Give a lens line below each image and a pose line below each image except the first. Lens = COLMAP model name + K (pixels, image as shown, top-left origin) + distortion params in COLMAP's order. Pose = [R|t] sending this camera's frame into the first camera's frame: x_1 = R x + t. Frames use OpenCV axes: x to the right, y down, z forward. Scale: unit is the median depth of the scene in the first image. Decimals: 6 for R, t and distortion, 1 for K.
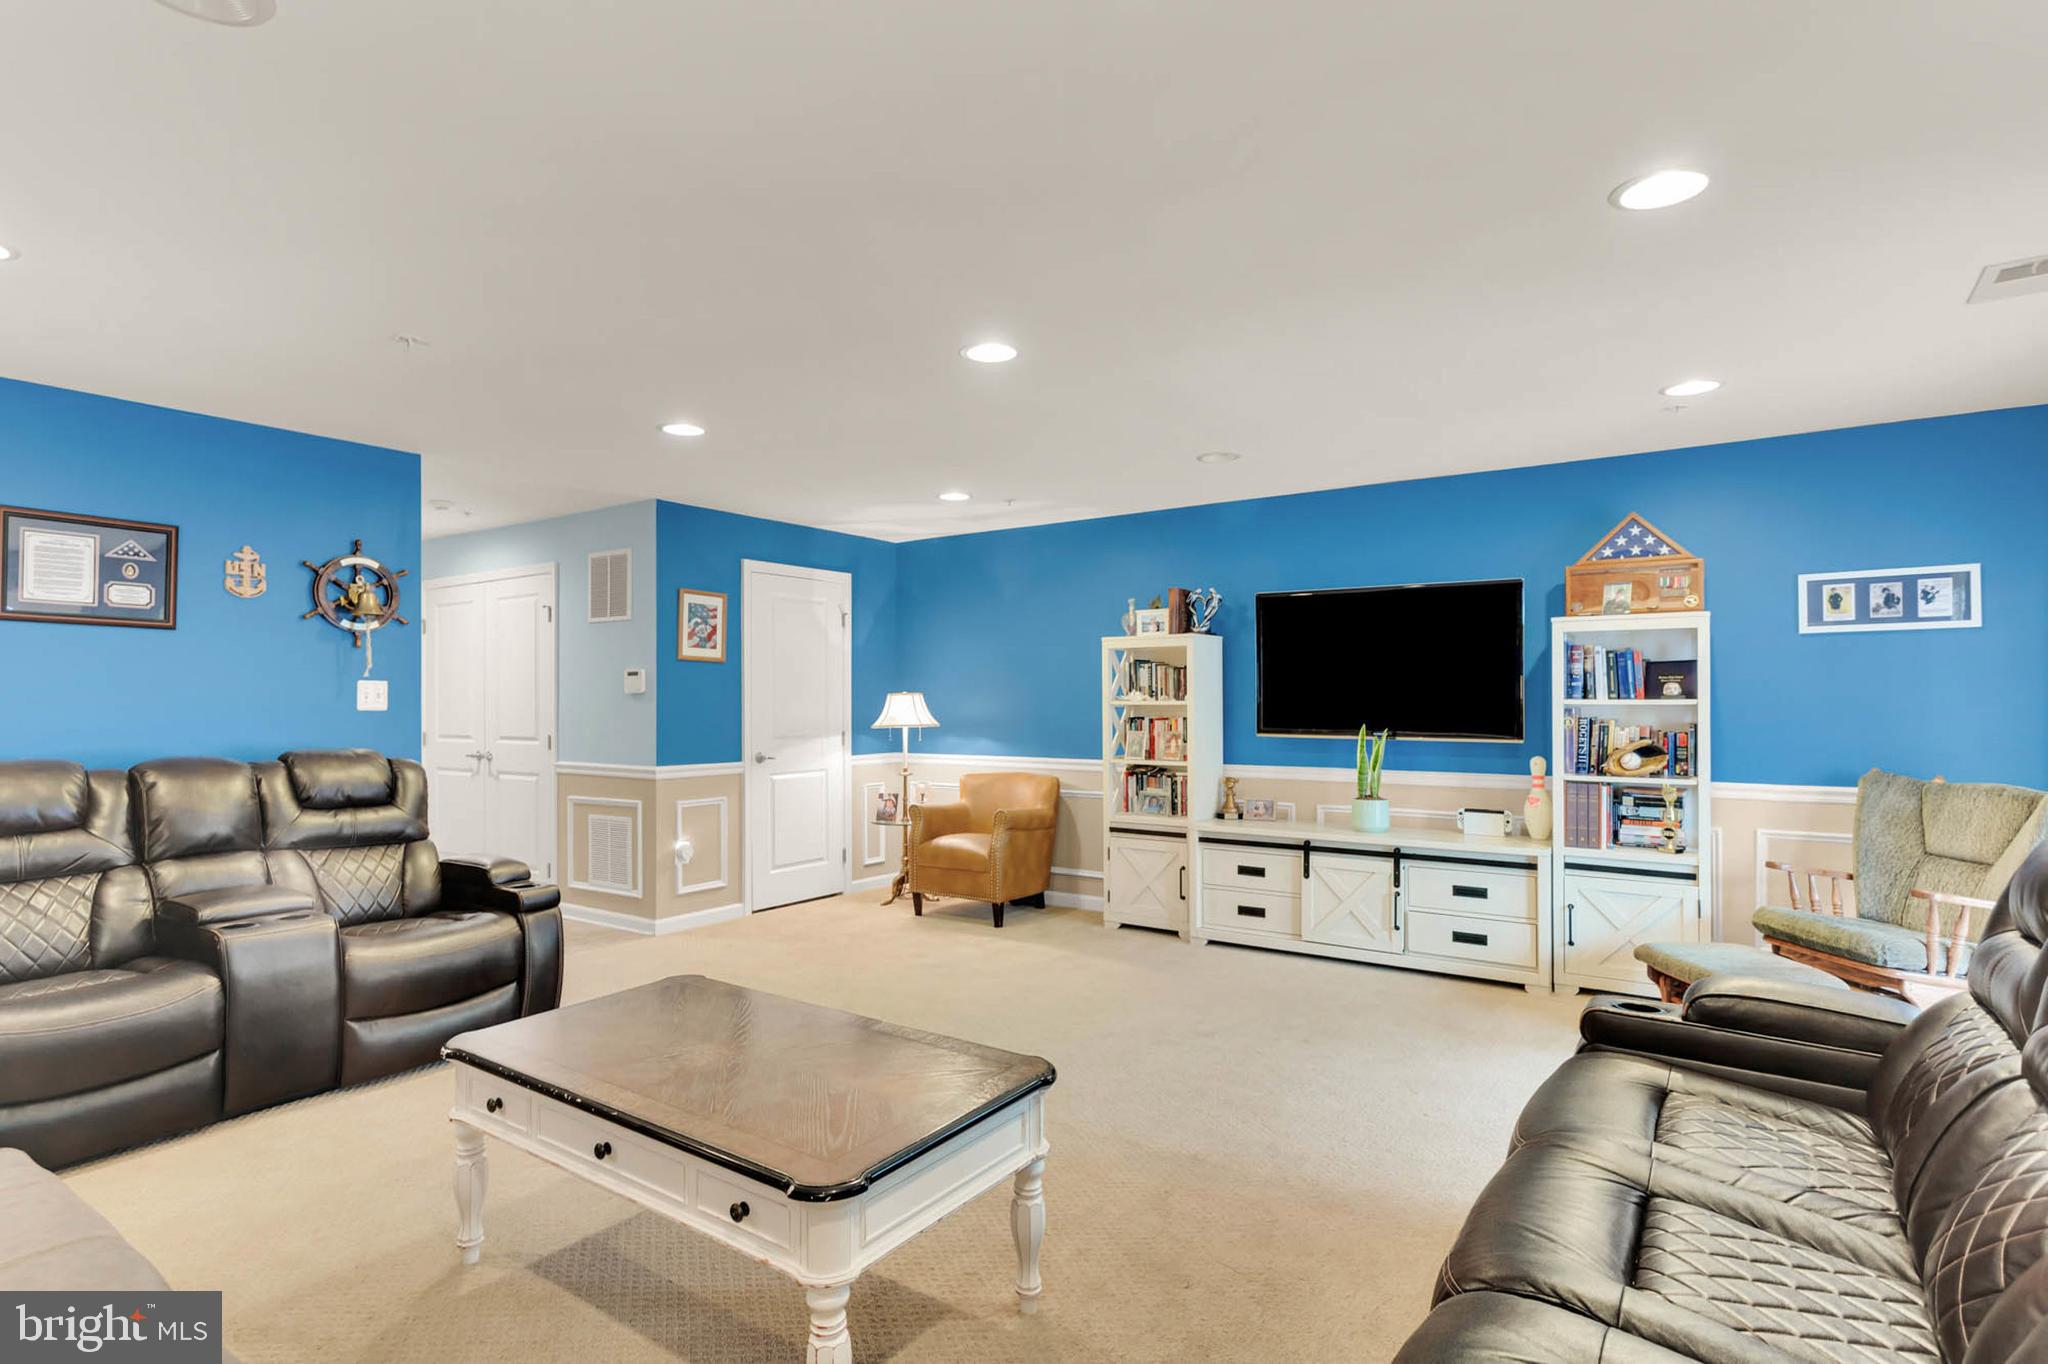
lens RADIAL K [[1002.2, 0, 1024.0], [0, 1002.2, 682.0], [0, 0, 1]] dist [0.002169, 0.000426]
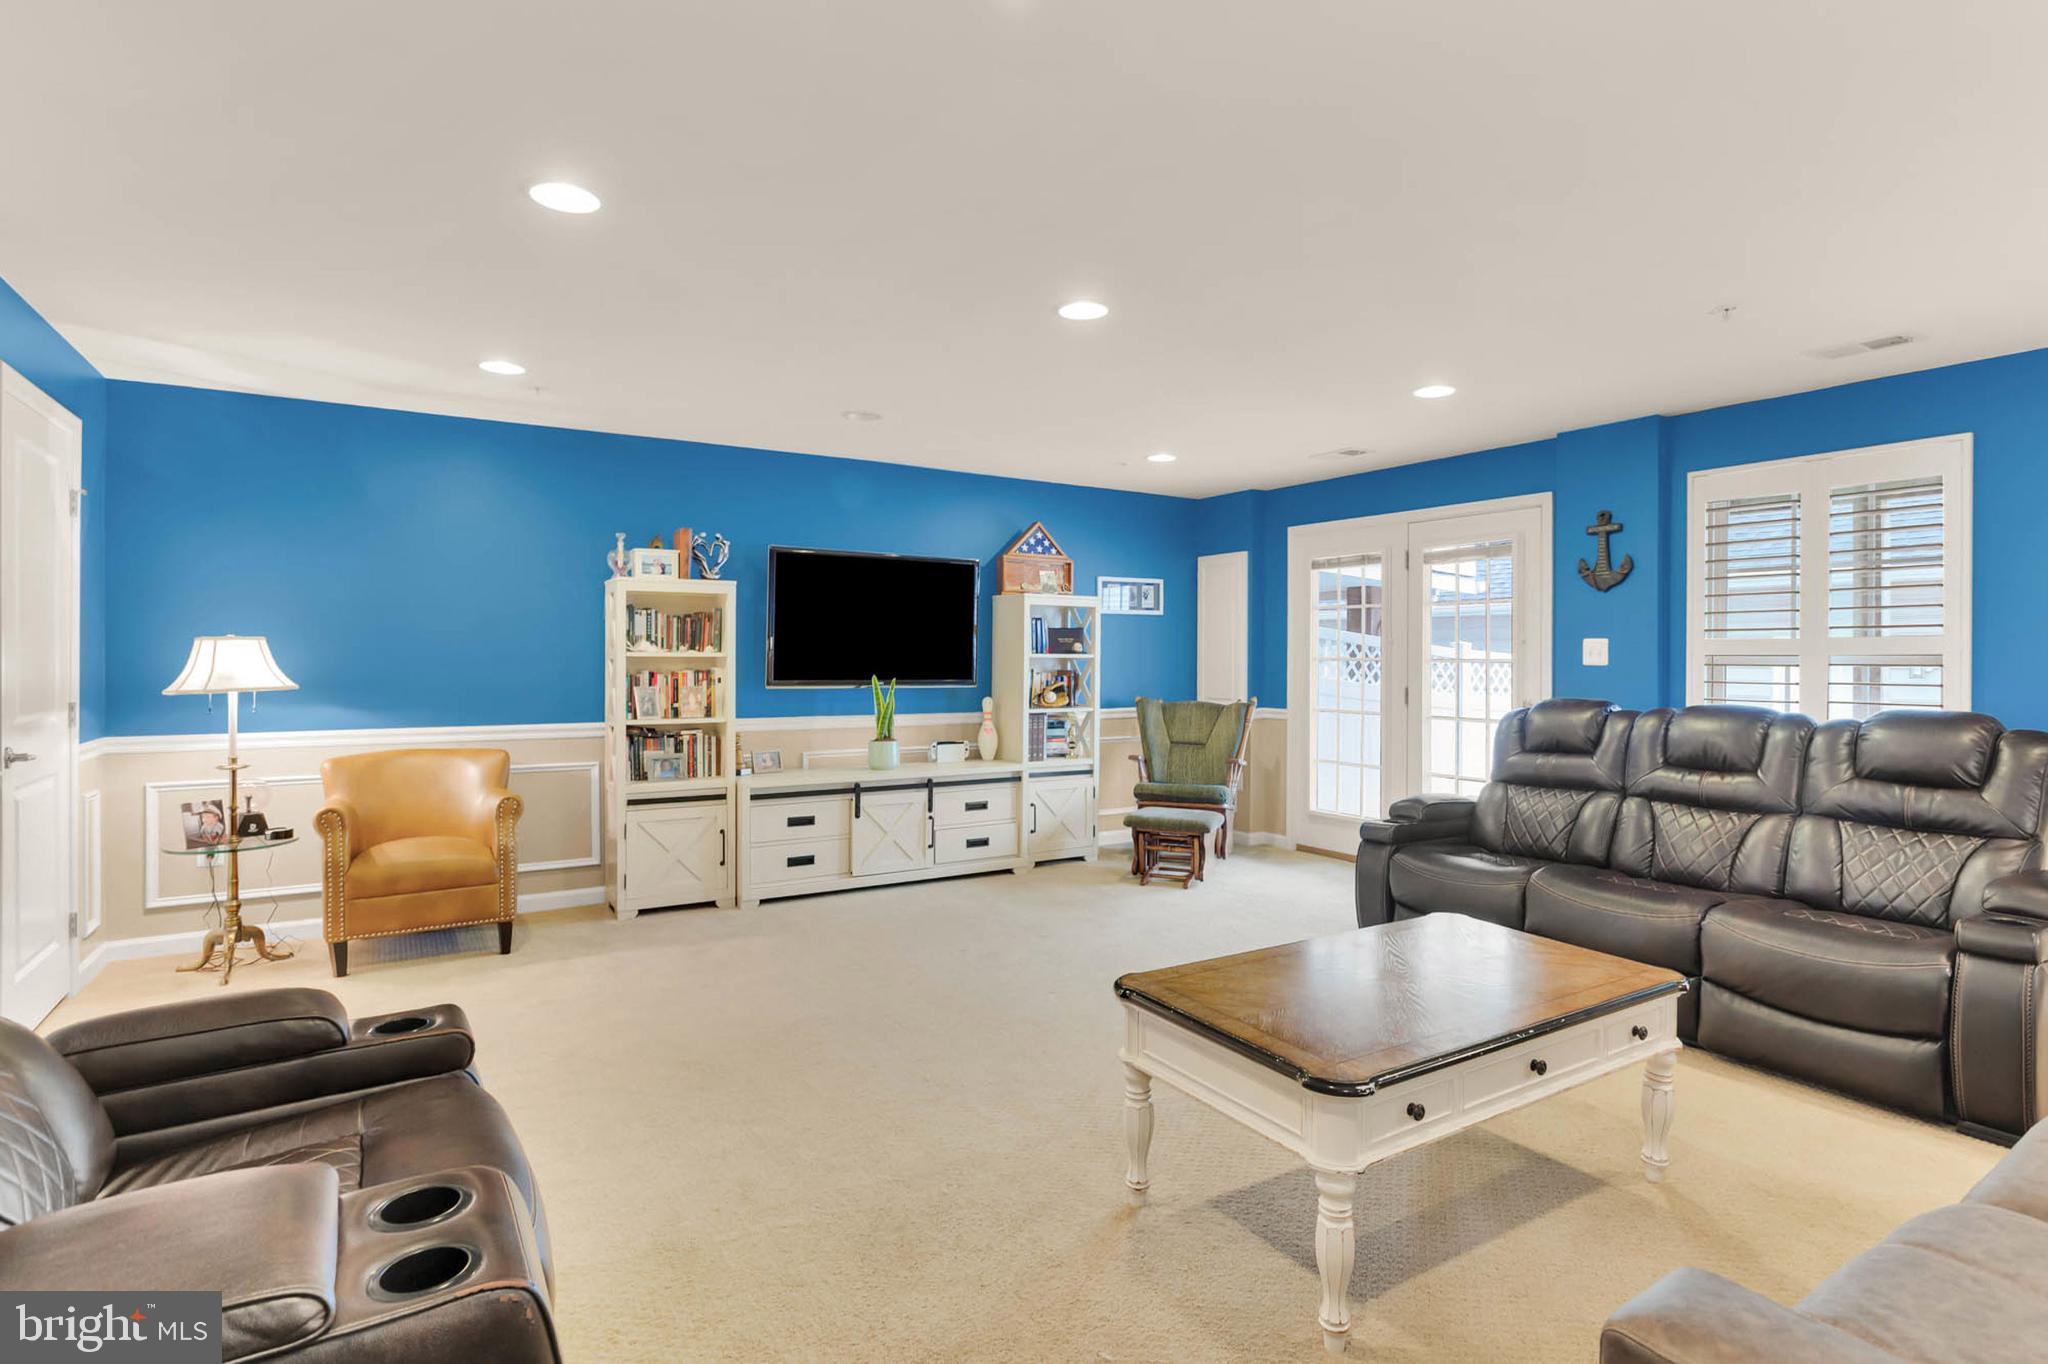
lens RADIAL K [[1007.7, 0, 988.8], [0, 1007.7, 640.3], [0, 0, 1]] dist [-0.003892, -0.000120]
pose [[0.421464, 0.016636, 0.906693, -0.642889], [-0.024743, 0.999670, -0.006841, 0.008366], [-0.906508, -0.019551, 0.421737, 0.417105]]
